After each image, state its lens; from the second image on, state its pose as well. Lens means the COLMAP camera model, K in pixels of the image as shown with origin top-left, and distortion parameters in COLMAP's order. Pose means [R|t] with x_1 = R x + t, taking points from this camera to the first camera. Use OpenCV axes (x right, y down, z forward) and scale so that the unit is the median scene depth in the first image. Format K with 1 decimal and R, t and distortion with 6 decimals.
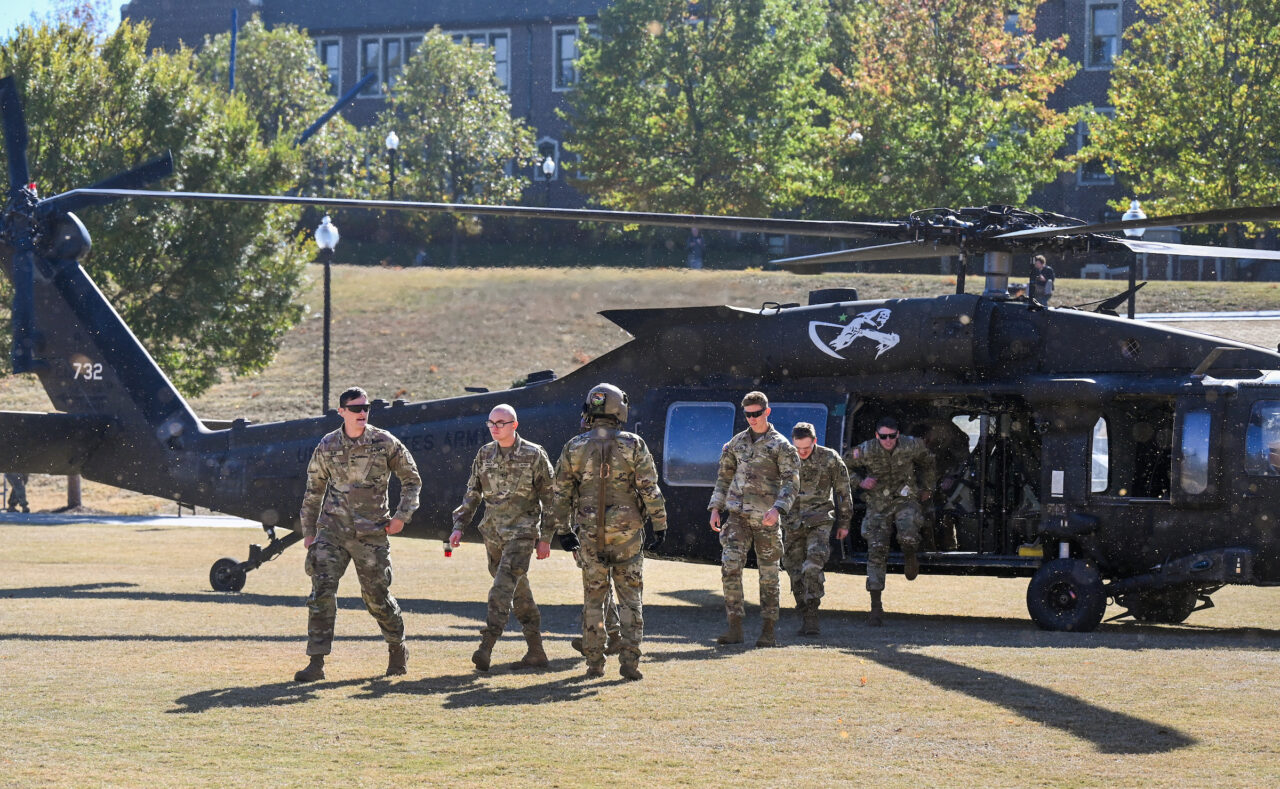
lens RADIAL K [[3362.9, 0, 563.2], [0, 3362.9, 406.0], [0, 0, 1]] dist [-0.180105, 0.000000]
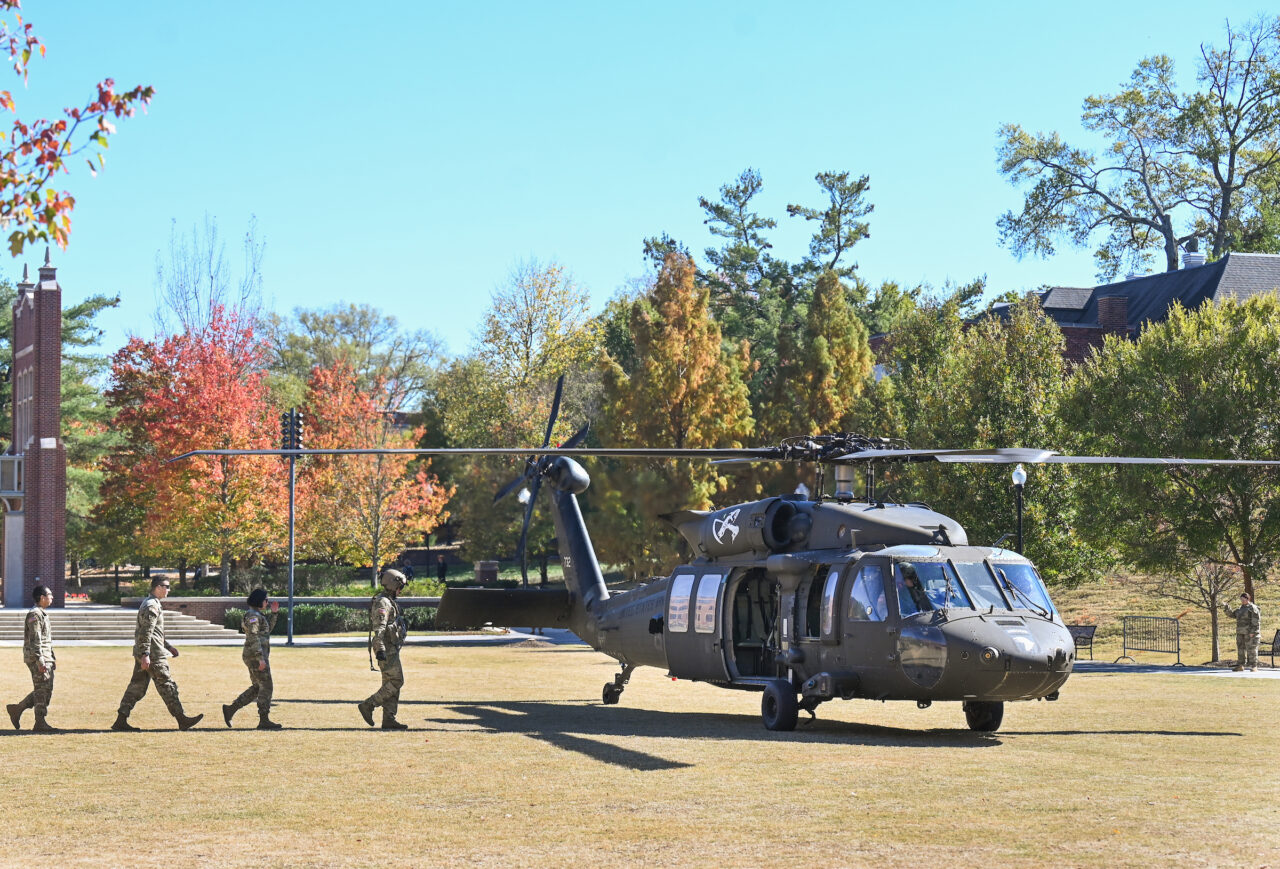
lens RADIAL K [[2836.2, 0, 595.3], [0, 2836.2, 398.5], [0, 0, 1]] dist [-0.087695, 0.000000]
pose [[0.677126, -0.059535, -0.733455, 0.964470], [0.004490, 0.997038, -0.076785, 0.017725], [0.735854, 0.048700, 0.675387, 0.112877]]
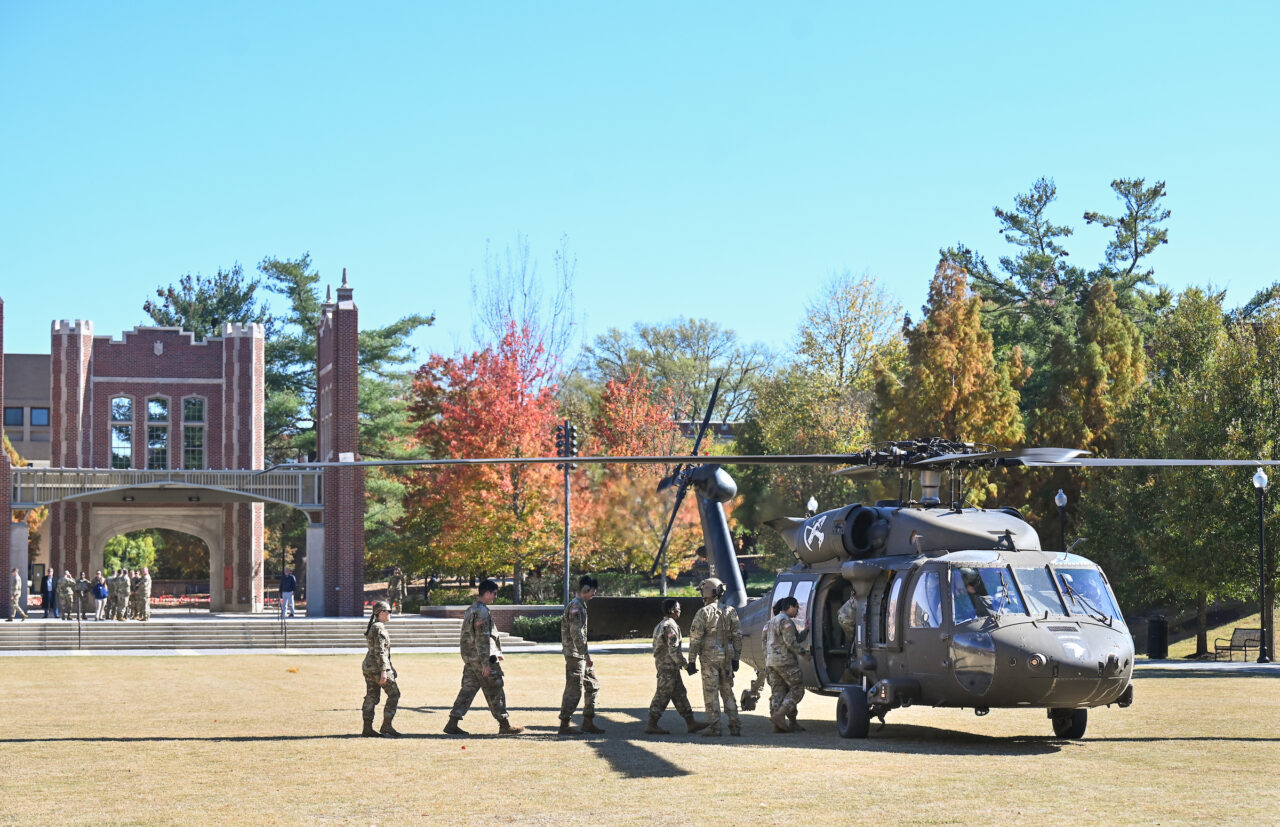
lens RADIAL K [[2764.2, 0, 659.8], [0, 2764.2, 368.1], [0, 0, 1]] dist [-0.048612, 0.000000]
pose [[0.576575, -0.080328, -0.813086, 1.041183], [0.008008, 0.995663, -0.092687, 0.018290], [0.817005, 0.046930, 0.574718, 0.241574]]
